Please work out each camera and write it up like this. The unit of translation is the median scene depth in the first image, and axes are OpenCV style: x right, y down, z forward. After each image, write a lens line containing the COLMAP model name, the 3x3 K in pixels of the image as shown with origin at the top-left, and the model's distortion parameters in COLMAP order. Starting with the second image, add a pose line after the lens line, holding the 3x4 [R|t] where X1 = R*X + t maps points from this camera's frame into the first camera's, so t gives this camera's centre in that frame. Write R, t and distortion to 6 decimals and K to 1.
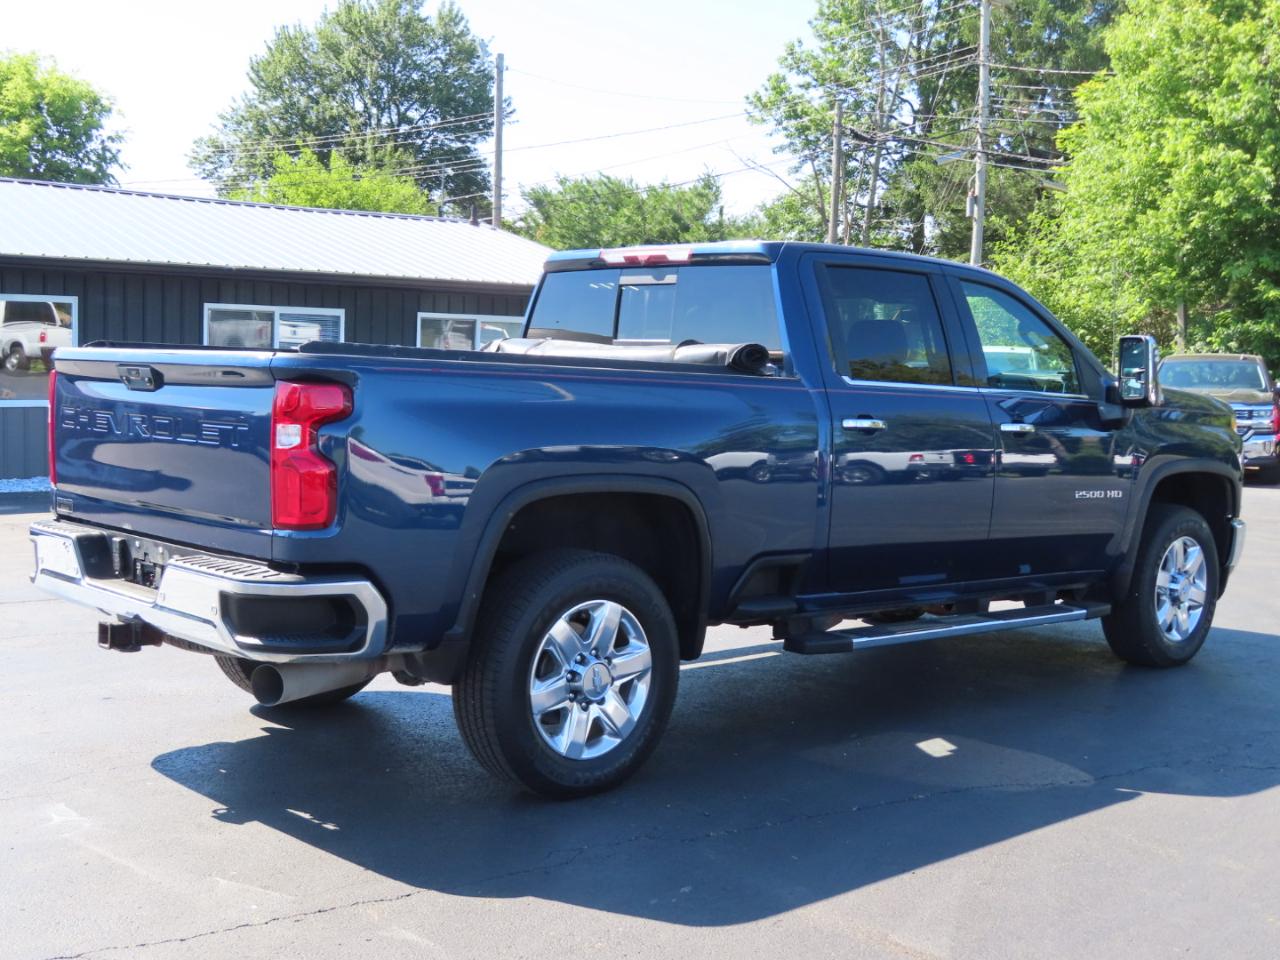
lens RADIAL K [[1563.7, 0, 640.3], [0, 1563.7, 480.5], [0, 0, 1]] dist [-0.014762, -0.002007]
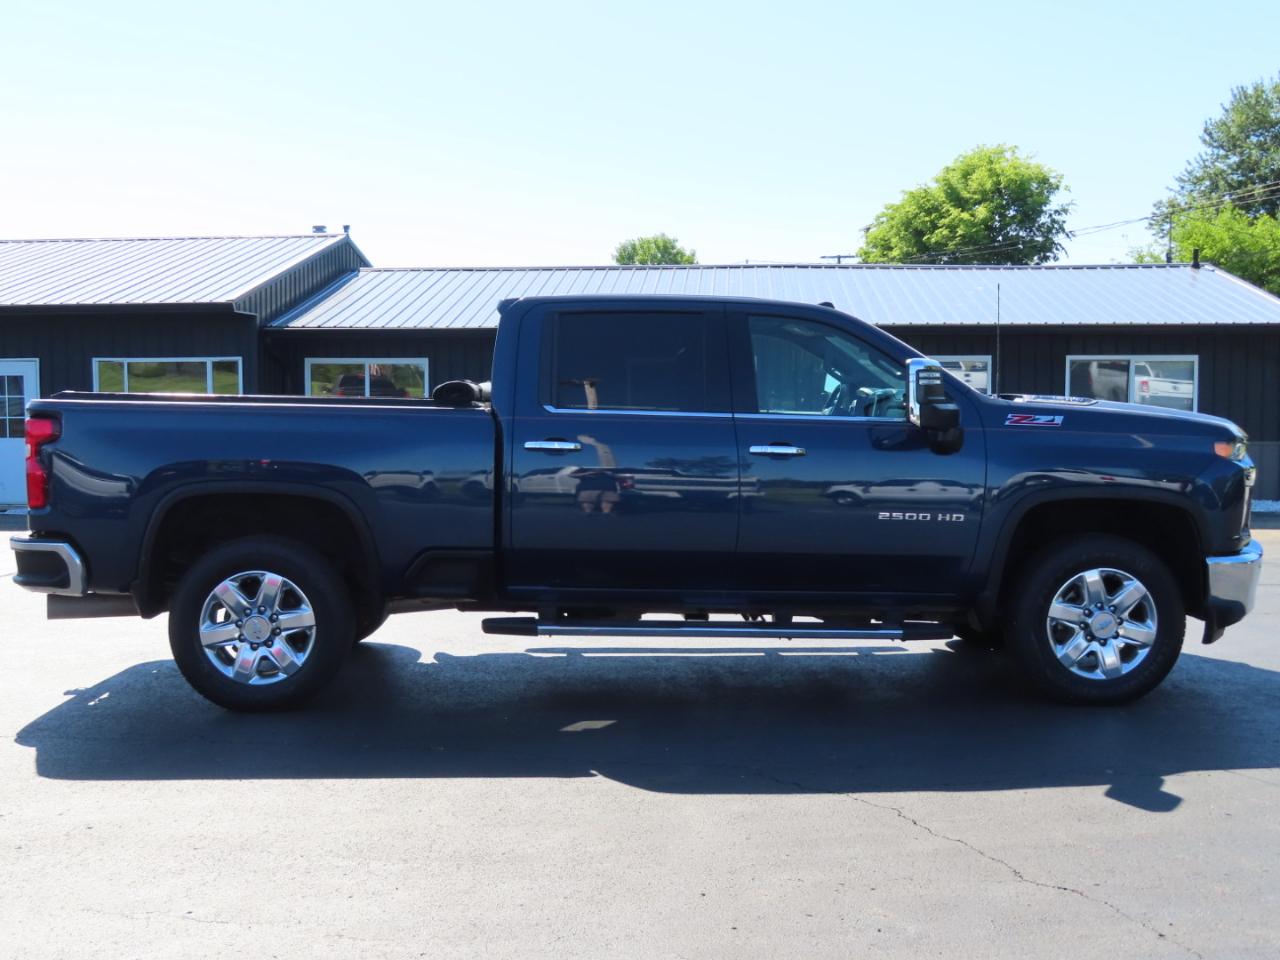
lens RADIAL K [[1409.0, 0, 641.9], [0, 1409.0, 489.3], [0, 0, 1]] dist [-0.028059, 0.006331]
pose [[0.759750, 0.015887, -0.650021, 0.103490], [-0.027642, 0.999587, -0.007877, 0.000438], [0.649627, 0.023952, 0.759876, 0.026868]]
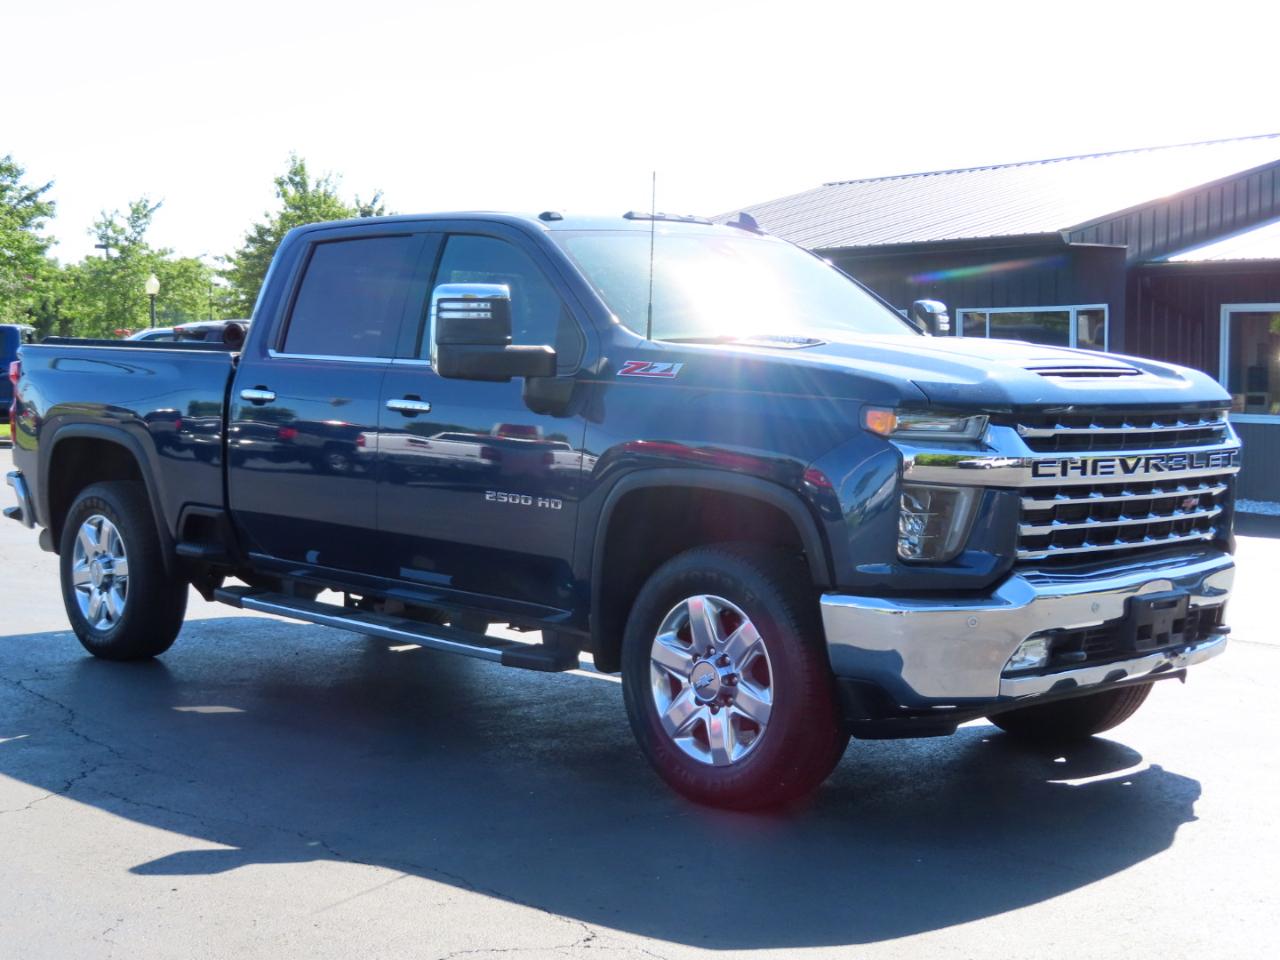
lens RADIAL K [[1996.8, 0, 640.2], [0, 1996.8, 567.7], [0, 0, 1]] dist [0.022264, 0.102681]
pose [[-0.007197, 0.074033, -0.997230, 0.171564], [-0.080448, 0.993980, 0.074372, -0.004766], [0.996733, 0.080761, -0.001198, 0.147015]]
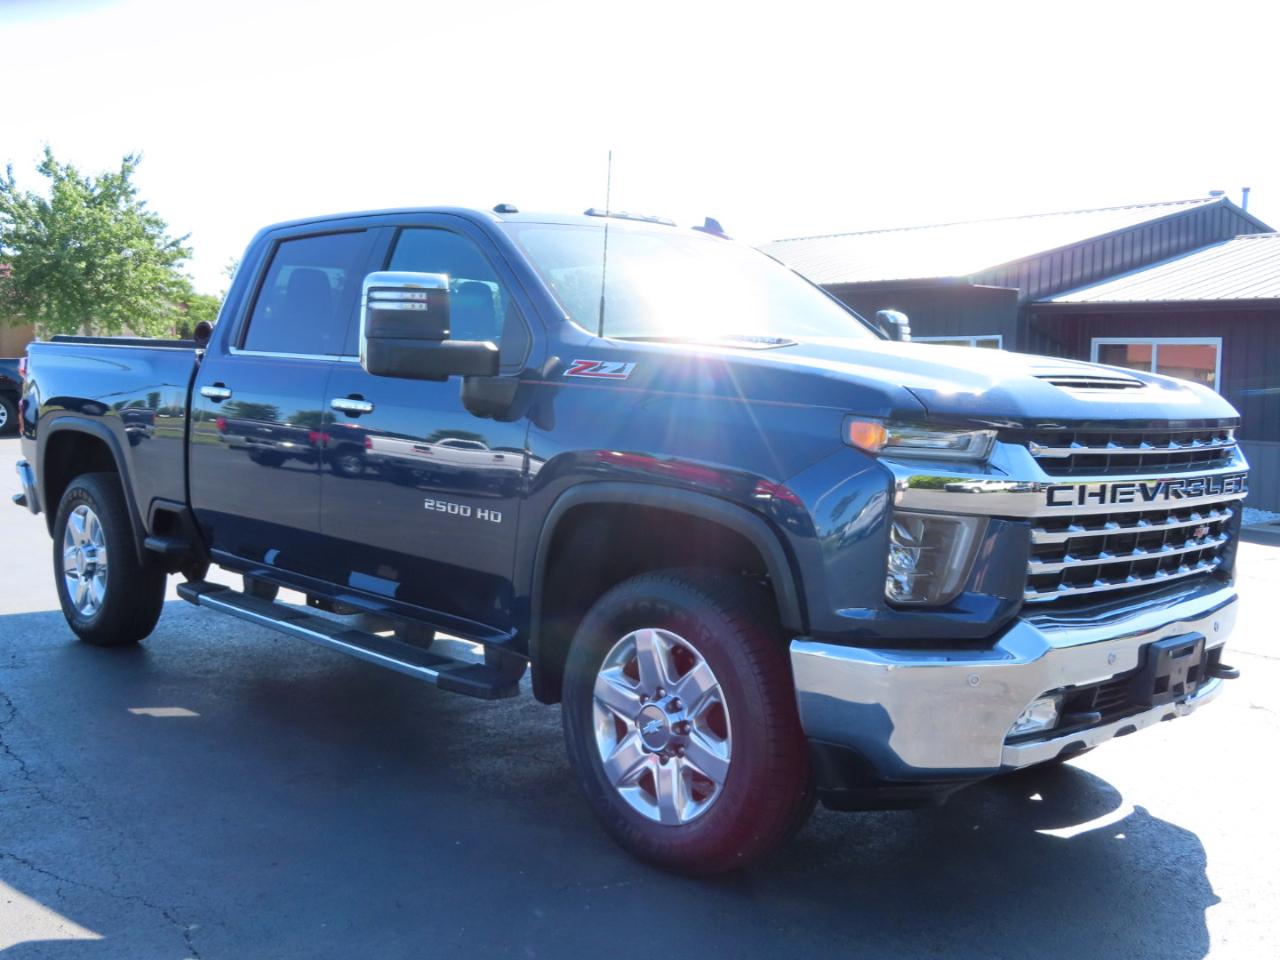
lens RADIAL K [[1426.5, 0, 638.9], [0, 1426.5, 529.4], [0, 0, 1]] dist [-0.032540, -0.020922]
pose [[-0.004742, 0.077247, -0.997001, 0.126199], [-0.100061, 0.991971, 0.077333, -0.005378], [0.994970, 0.100127, 0.003025, 0.149288]]
